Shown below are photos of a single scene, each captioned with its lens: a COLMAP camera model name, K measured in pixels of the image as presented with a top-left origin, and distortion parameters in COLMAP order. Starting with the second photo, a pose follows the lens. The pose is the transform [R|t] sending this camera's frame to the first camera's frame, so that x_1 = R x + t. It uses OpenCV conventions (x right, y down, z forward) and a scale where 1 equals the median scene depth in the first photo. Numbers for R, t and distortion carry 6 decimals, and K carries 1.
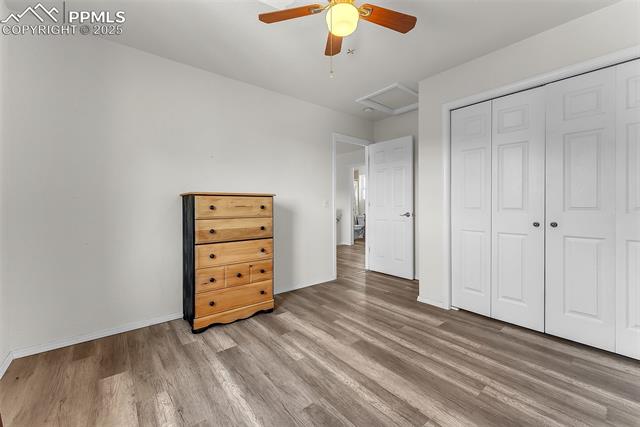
lens RADIAL K [[253.6, 0, 318.3], [0, 253.6, 215.6], [0, 0, 1]] dist [0.005316, 0.000434]
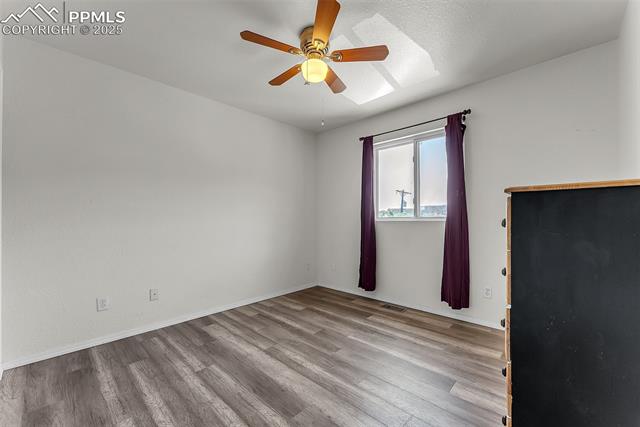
lens RADIAL K [[253.6, 0, 317.7], [0, 253.6, 210.4], [0, 0, 1]] dist [0.005316, 0.000434]
pose [[-0.992451, 0.005568, -0.122515, 0.219879], [0.005044, 0.999977, 0.004593, -0.080608], [0.122538, 0.003940, -0.992456, 2.079909]]
